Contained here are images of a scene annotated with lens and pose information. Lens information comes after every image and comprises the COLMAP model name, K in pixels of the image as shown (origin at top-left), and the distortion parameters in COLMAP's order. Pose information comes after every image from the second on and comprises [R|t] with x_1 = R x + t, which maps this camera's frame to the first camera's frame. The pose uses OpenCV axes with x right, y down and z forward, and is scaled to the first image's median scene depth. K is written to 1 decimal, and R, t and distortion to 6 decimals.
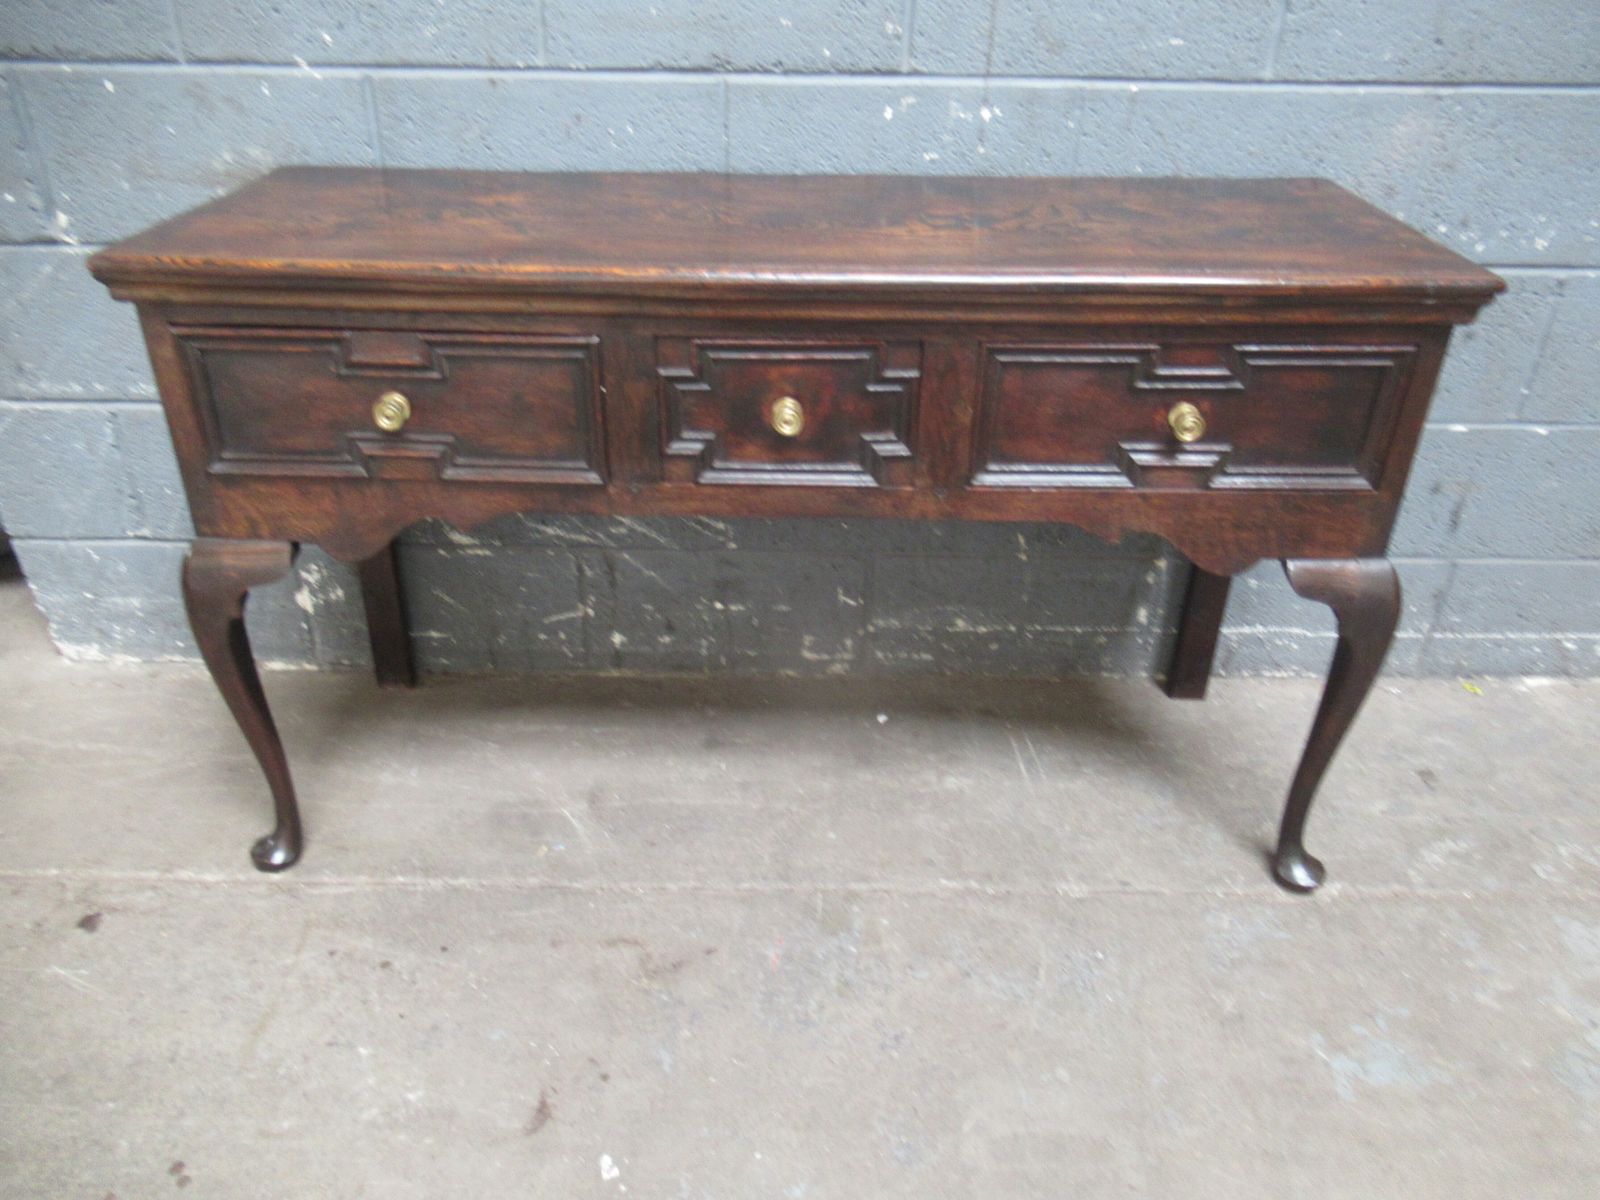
lens RADIAL K [[1193.2, 0, 772.0], [0, 1193.2, 606.8], [0, 0, 1]] dist [-0.012984, 0.005647]
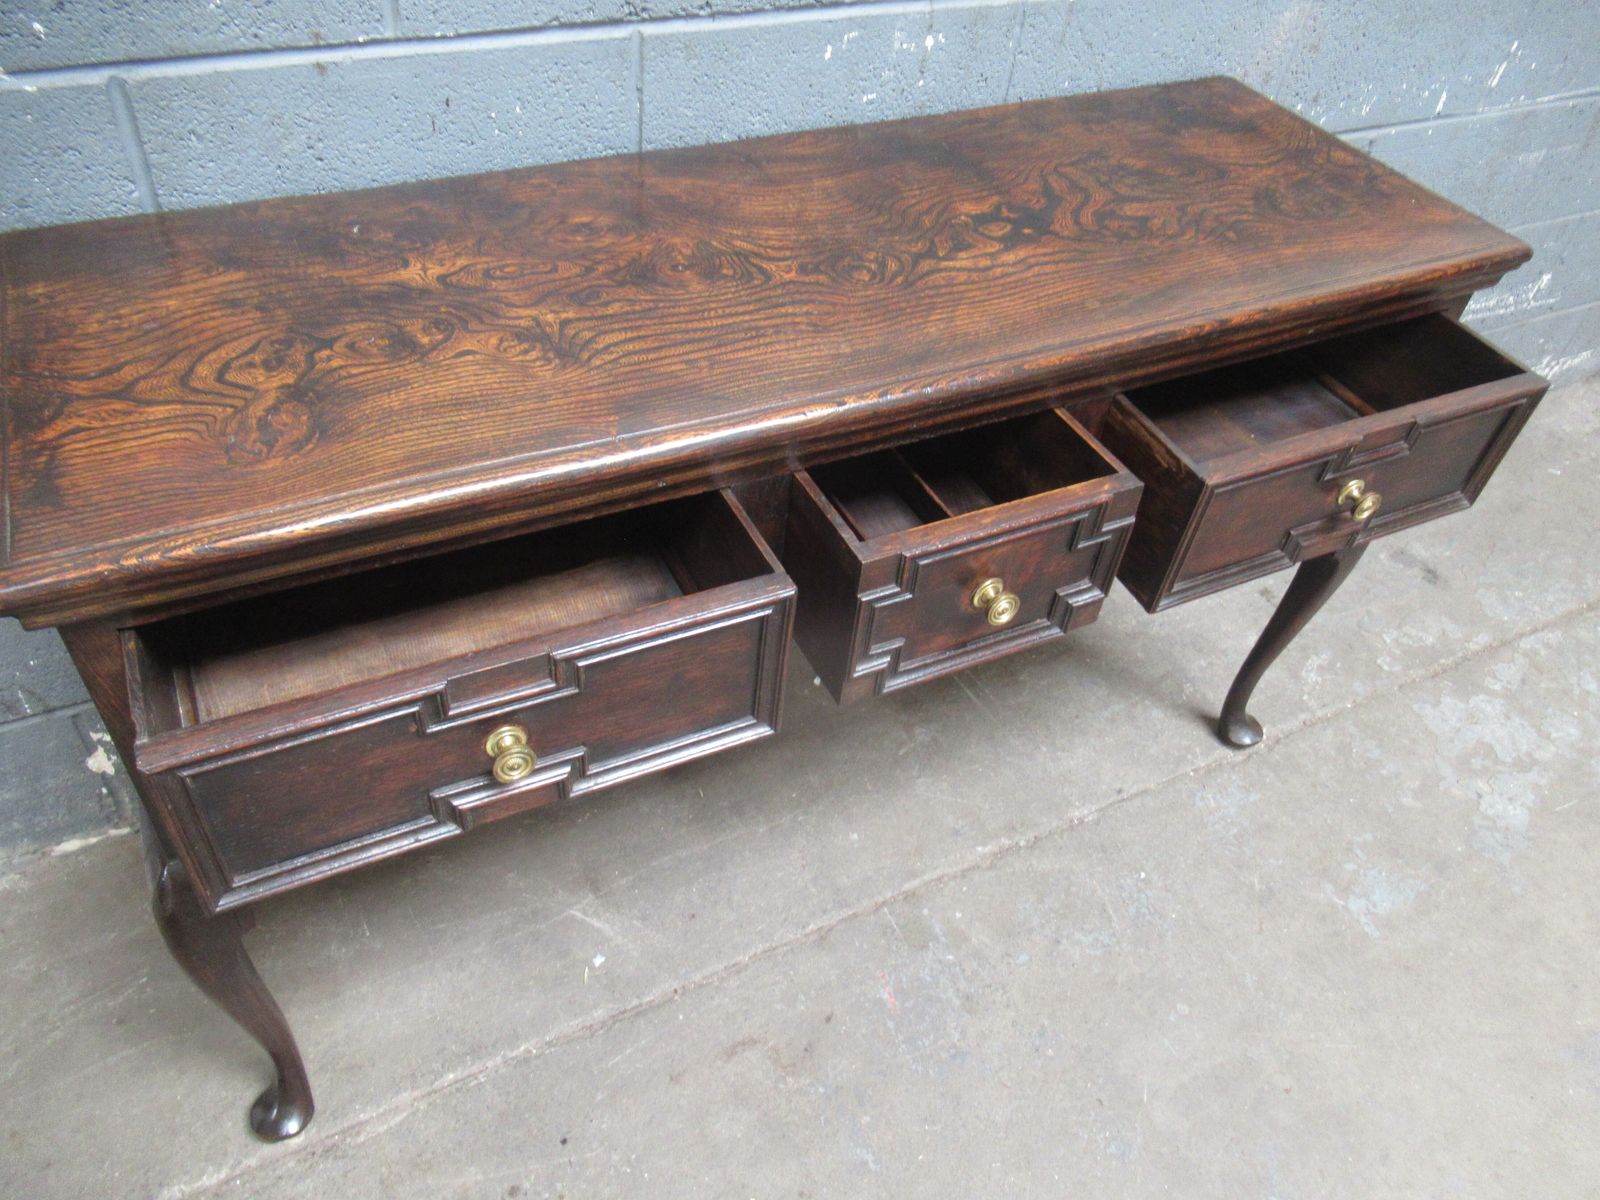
lens RADIAL K [[1193.2, 0, 773.1], [0, 1193.2, 613.9], [0, 0, 1]] dist [-0.012984, 0.005647]
pose [[0.881146, -0.285543, 0.376892, -0.352495], [0.180542, 0.939854, 0.289965, -0.297878], [-0.437021, -0.187456, 0.879700, 0.229945]]
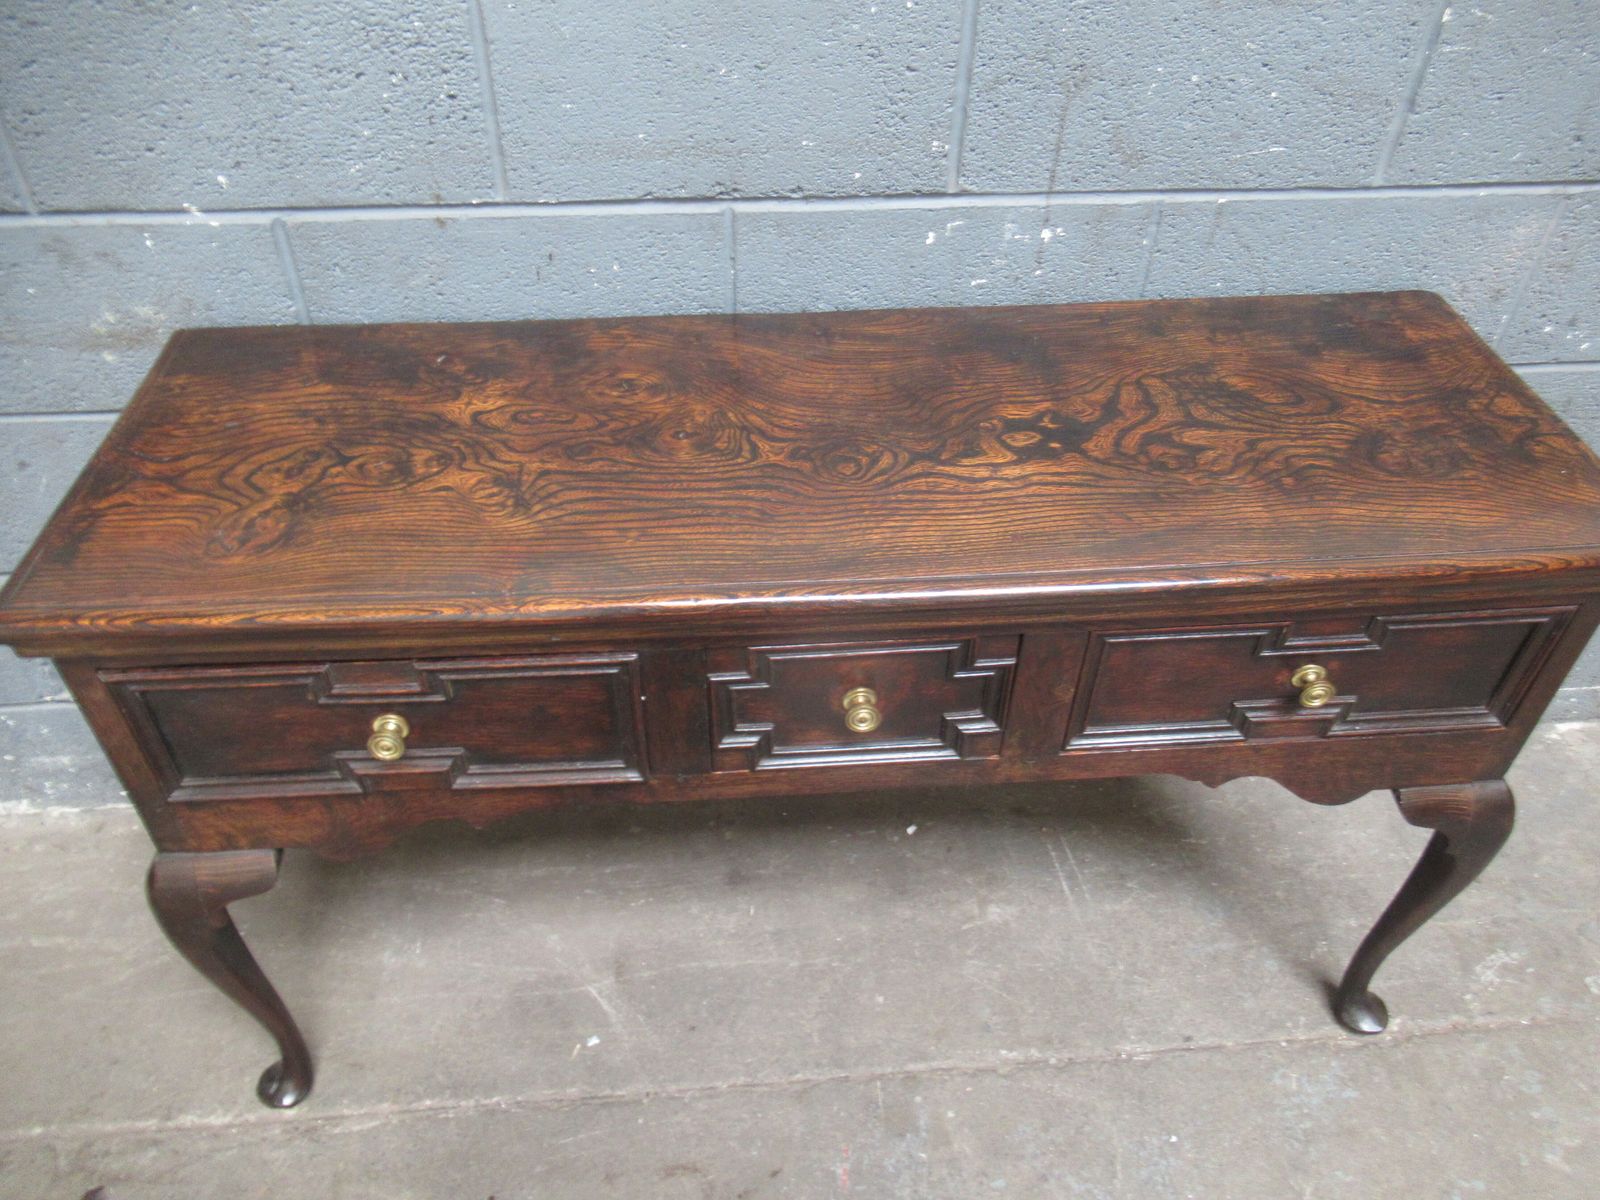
lens RADIAL K [[1193.2, 0, 774.2], [0, 1193.2, 606.3], [0, 0, 1]] dist [-0.012984, 0.005647]
pose [[0.995169, -0.068841, 0.069992, -0.085875], [0.054125, 0.979535, 0.193858, -0.331675], [-0.081905, -0.189133, 0.978530, 0.151701]]
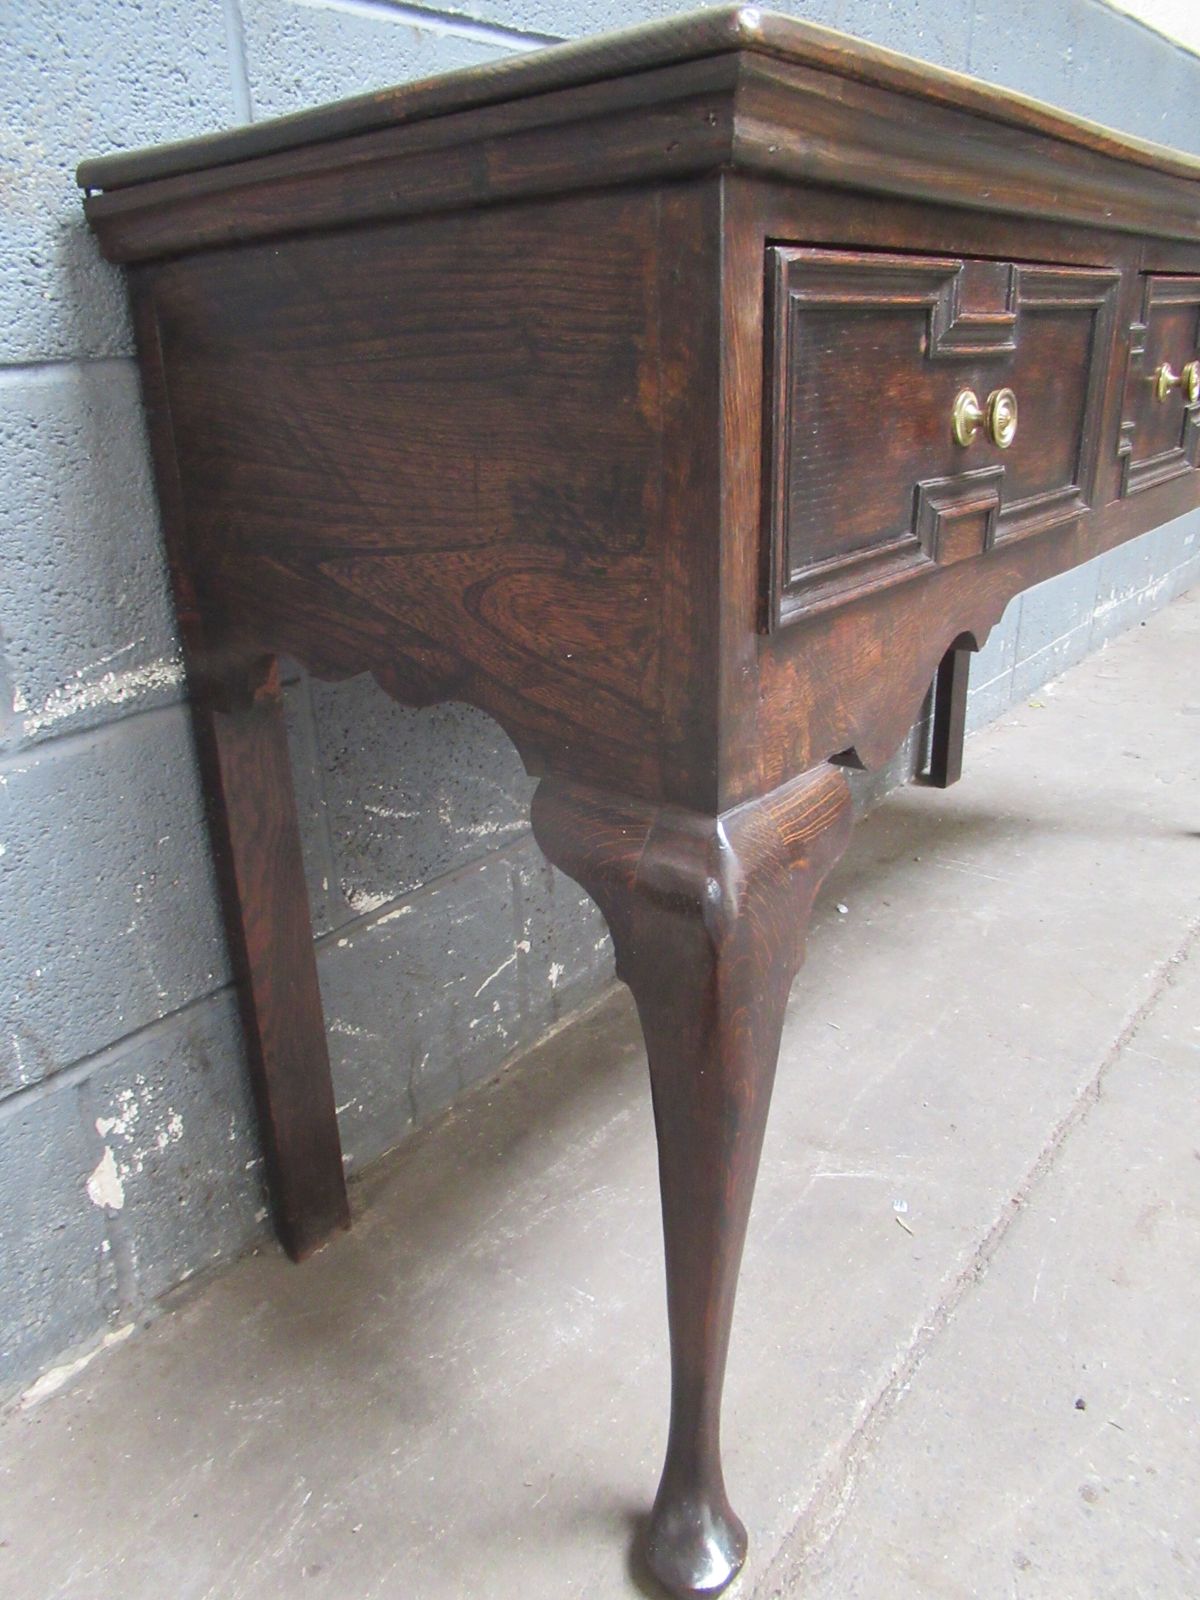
lens RADIAL K [[1193.2, 0, 578.6], [0, 1193.2, 790.6], [0, 0, 1]] dist [-0.012984, 0.005647]
pose [[0.603553, -0.315652, 0.732180, -0.727849], [0.447282, 0.894235, 0.016810, -0.085801], [-0.660047, 0.317346, 0.680904, 0.670199]]
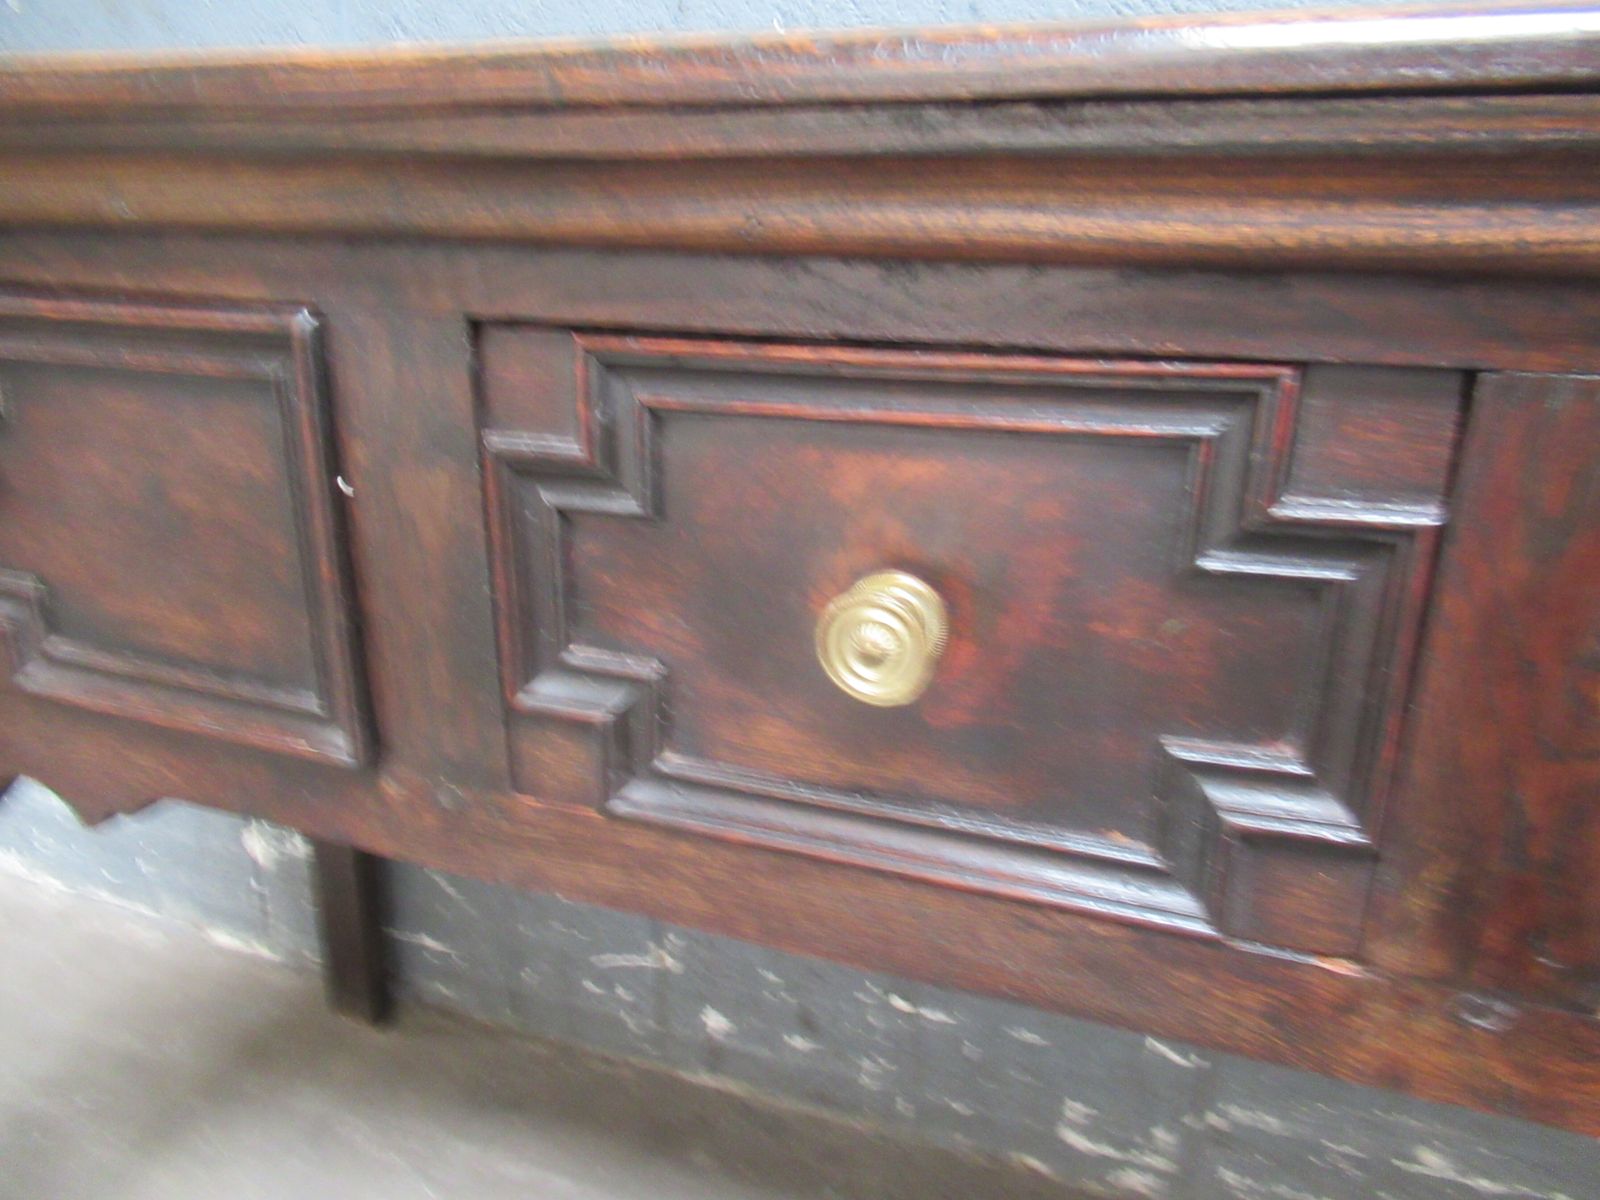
lens RADIAL K [[1193.2, 0, 784.9], [0, 1193.2, 603.7], [0, 0, 1]] dist [-0.012984, 0.005647]
pose [[0.941998, 0.109105, -0.317390, 0.063832], [-0.165702, 0.973579, -0.157121, -0.098947], [0.291862, 0.200599, 0.935188, 0.608071]]
